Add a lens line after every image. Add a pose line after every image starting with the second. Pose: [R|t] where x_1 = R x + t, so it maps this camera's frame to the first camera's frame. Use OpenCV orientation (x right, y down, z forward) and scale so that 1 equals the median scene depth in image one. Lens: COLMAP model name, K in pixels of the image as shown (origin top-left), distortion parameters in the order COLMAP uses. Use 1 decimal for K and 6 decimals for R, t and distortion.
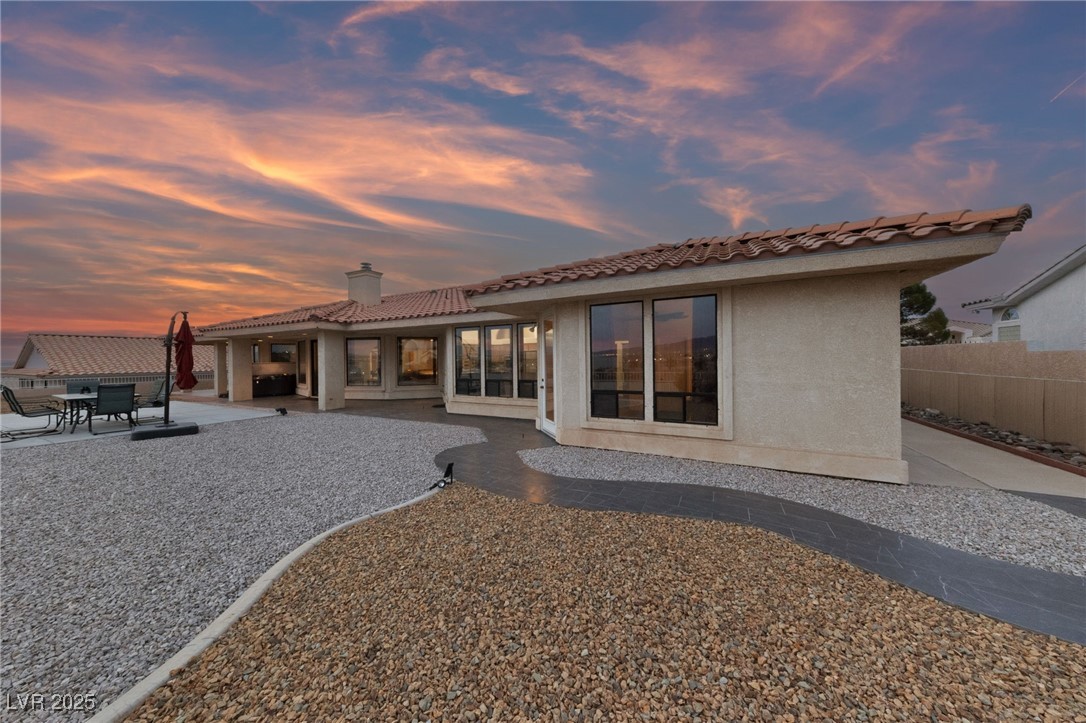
lens RADIAL K [[364.9, 0, 543.0], [0, 364.9, 361.5], [0, 0, 1]] dist [0.006037, -0.000040]
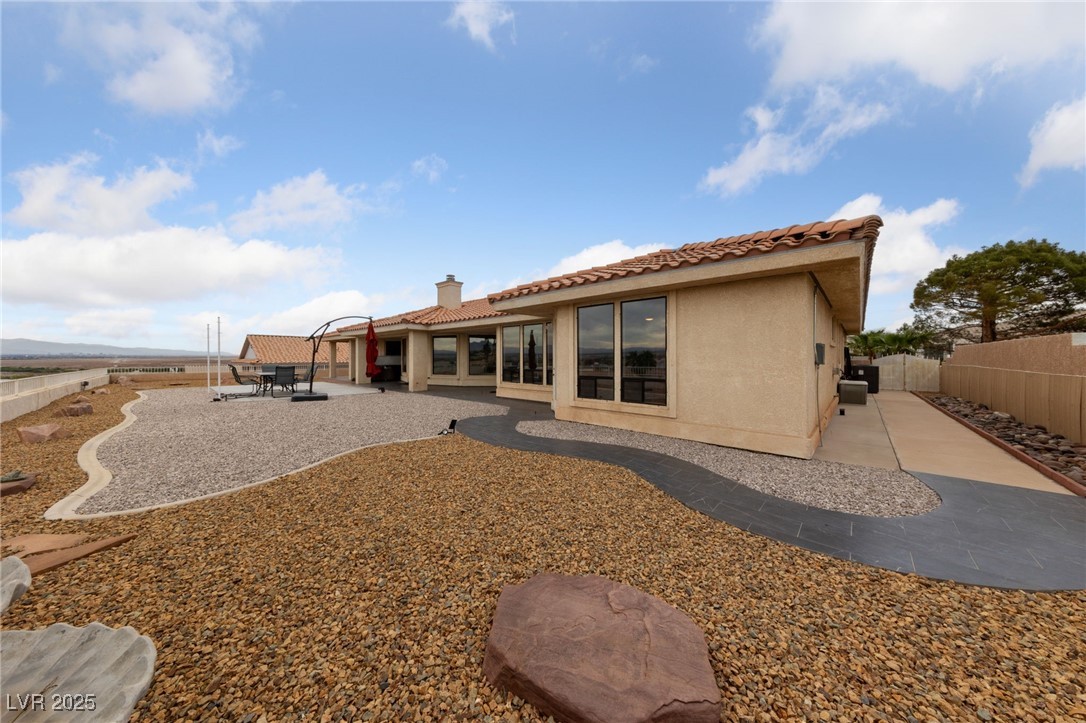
lens RADIAL K [[364.9, 0, 543.0], [0, 364.9, 361.5], [0, 0, 1]] dist [0.006037, -0.000040]
pose [[0.963259, 0.013311, -0.268245, 0.311000], [-0.012509, 0.999911, 0.004696, 0.022355], [0.268284, -0.001168, 0.963339, -0.200947]]
